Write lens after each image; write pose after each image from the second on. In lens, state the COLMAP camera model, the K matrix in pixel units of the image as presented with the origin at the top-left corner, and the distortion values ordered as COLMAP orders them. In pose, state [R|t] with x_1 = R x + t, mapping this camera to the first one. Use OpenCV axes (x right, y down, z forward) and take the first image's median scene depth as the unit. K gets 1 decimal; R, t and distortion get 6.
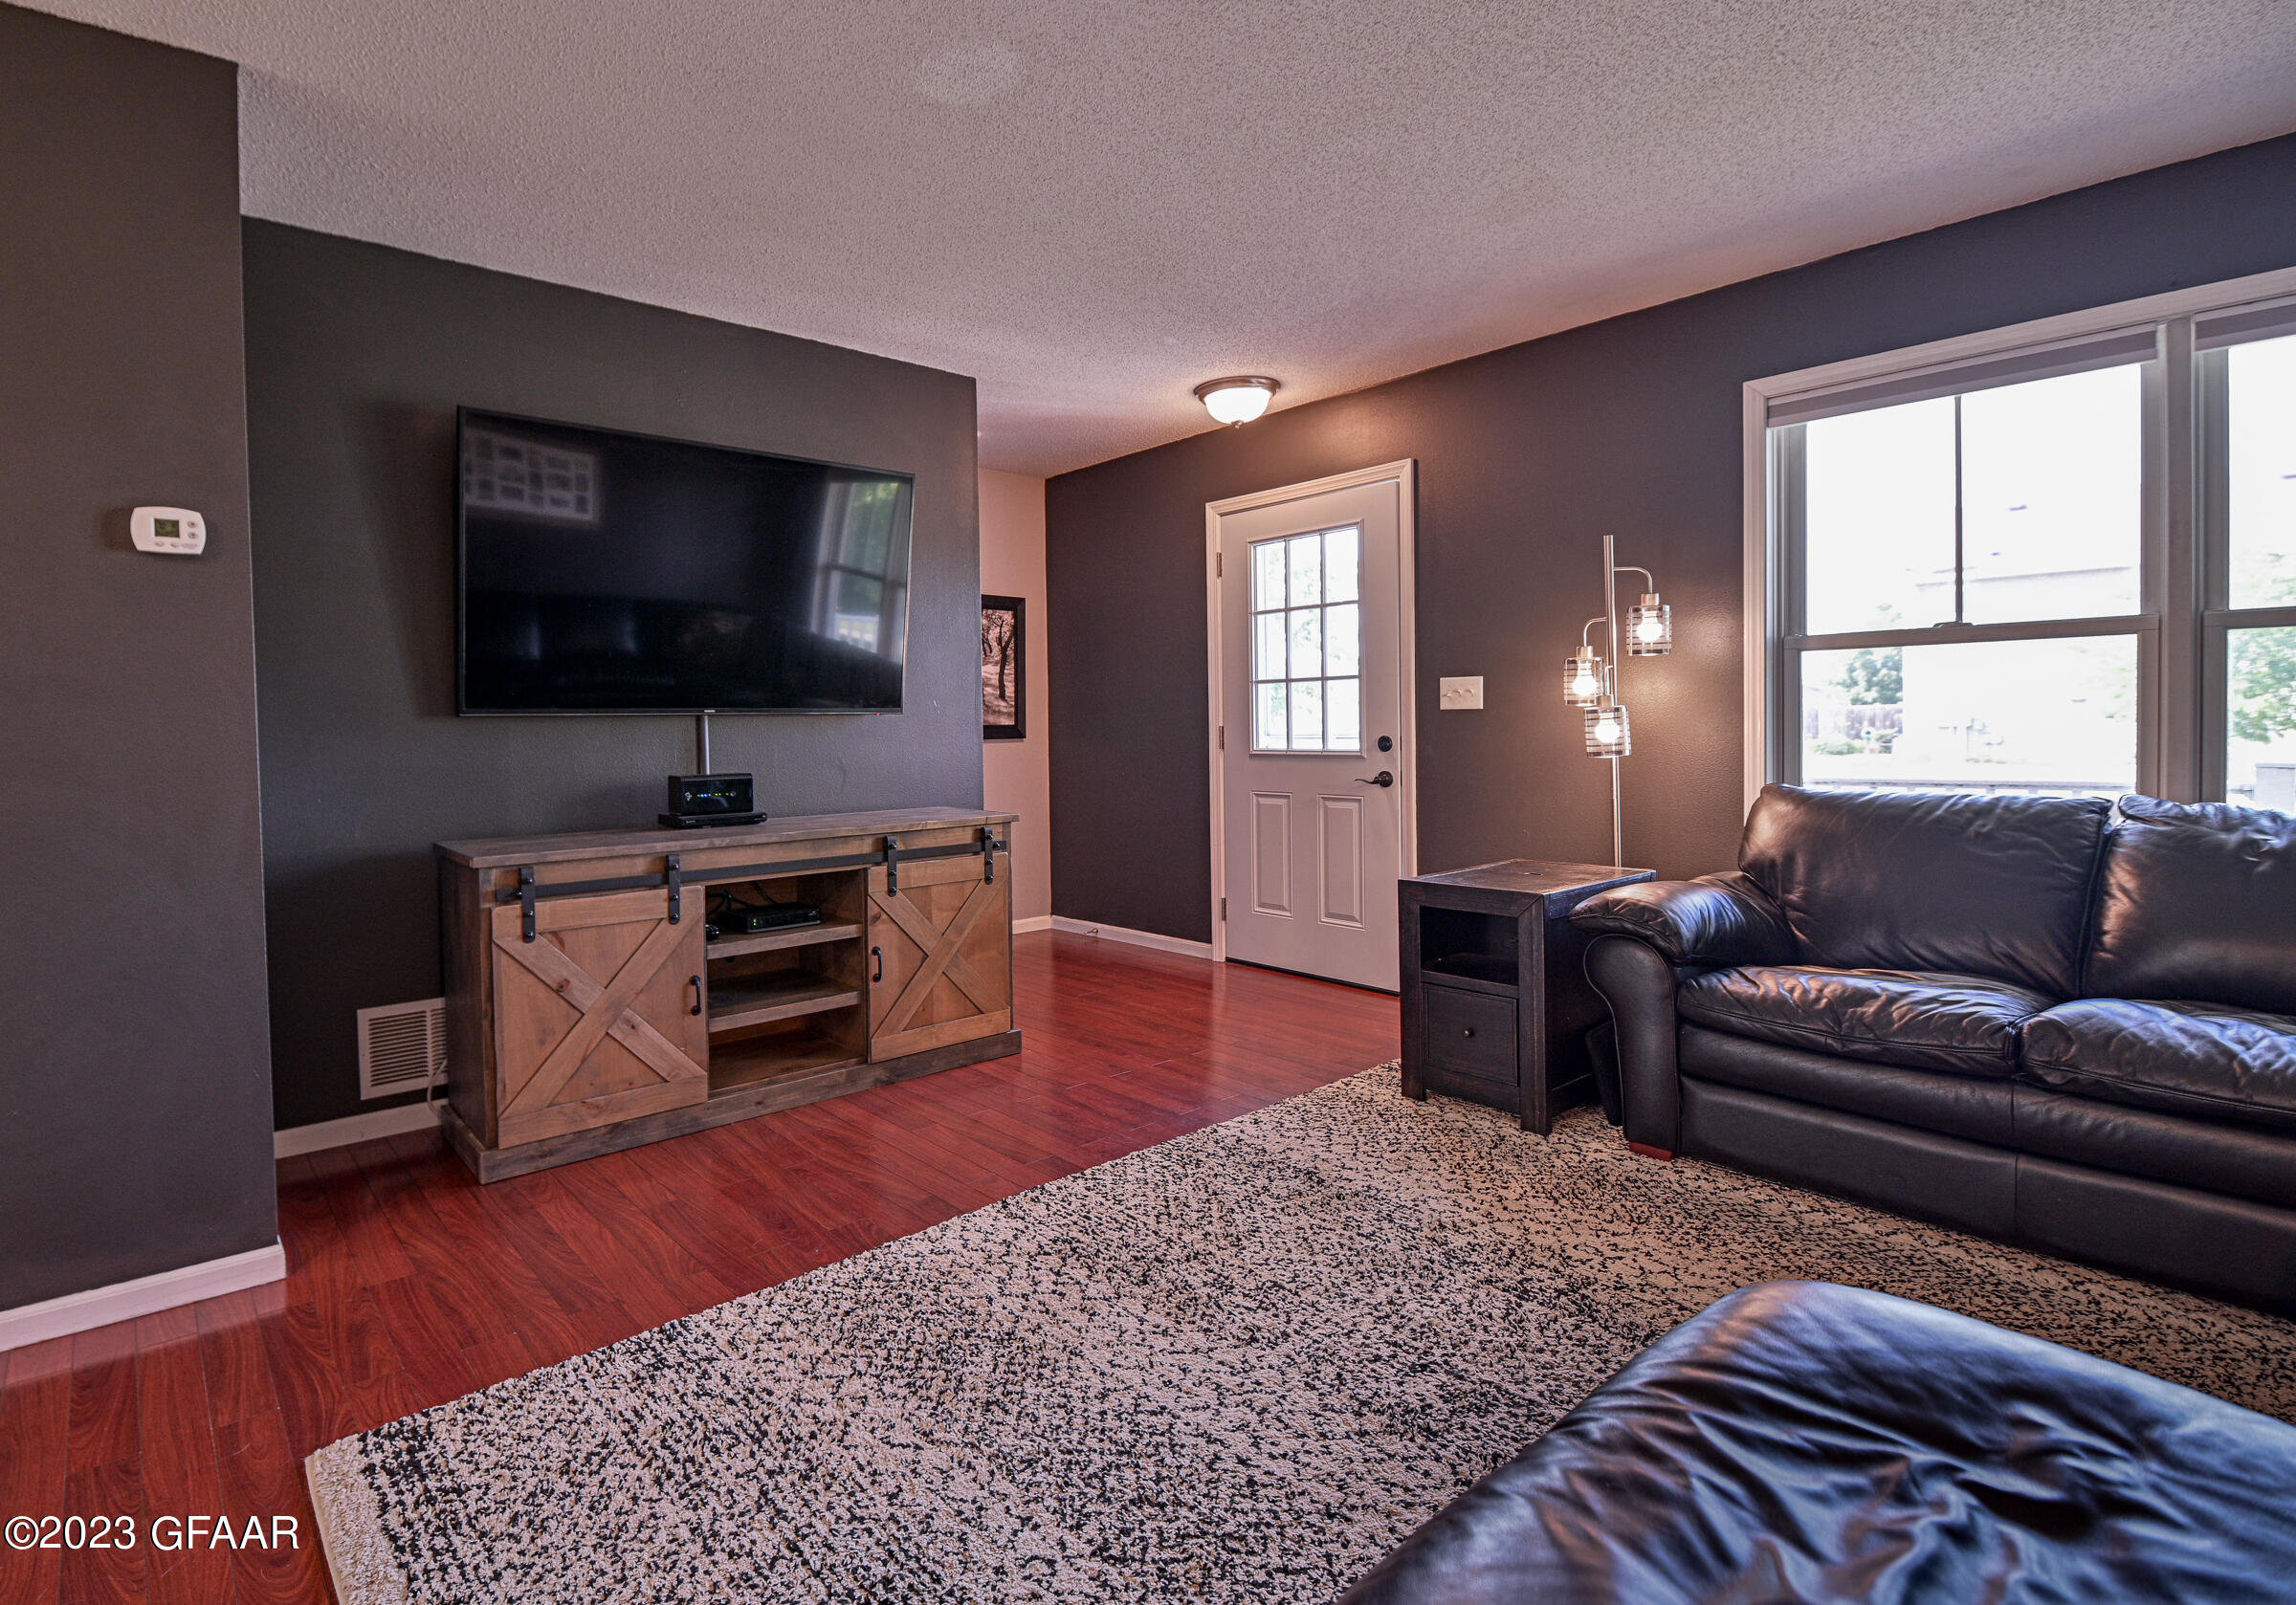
lens RADIAL K [[1121.6, 0, 999.9], [0, 1121.6, 765.7], [0, 0, 1]] dist [-0.015308, -0.000680]
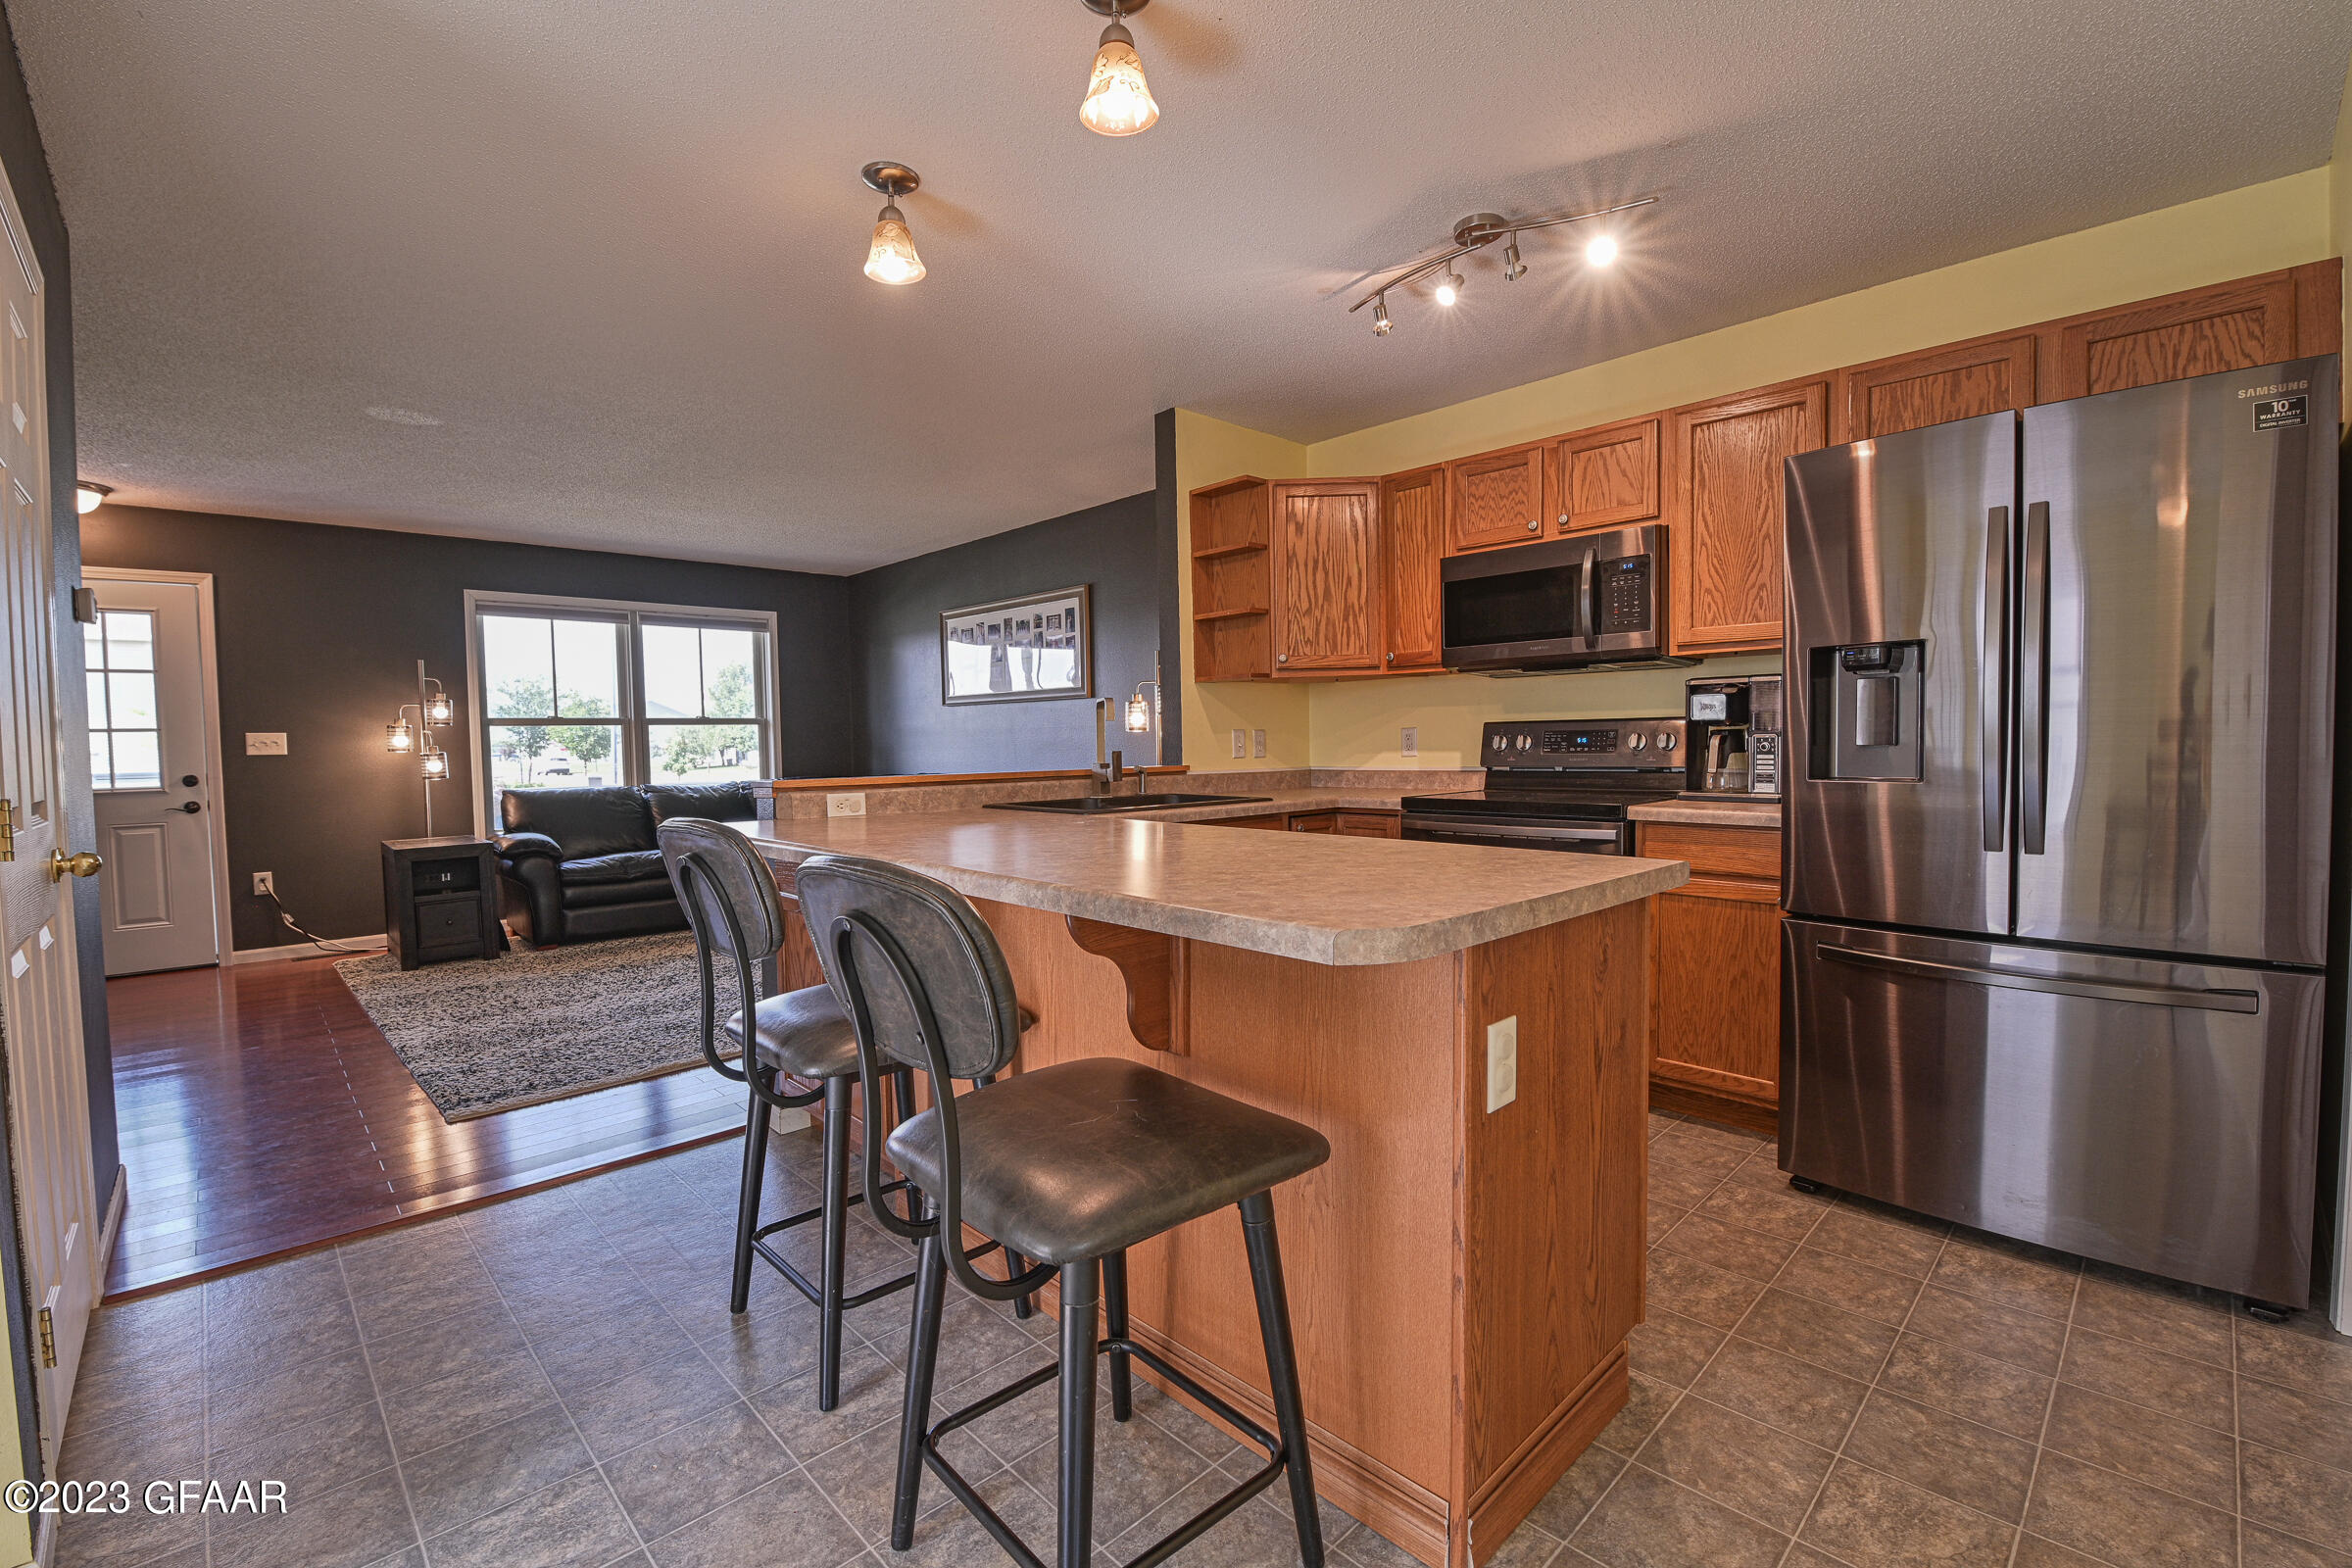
lens RADIAL K [[1014.2, 0, 1188.8], [0, 1014.2, 777.5], [0, 0, 1]] dist [-0.003452, -0.001815]
pose [[-0.094699, -0.021540, 0.995273, -1.605035], [0.056747, 0.998023, 0.026999, 0.018828], [-0.993887, 0.059036, -0.093290, -0.124625]]
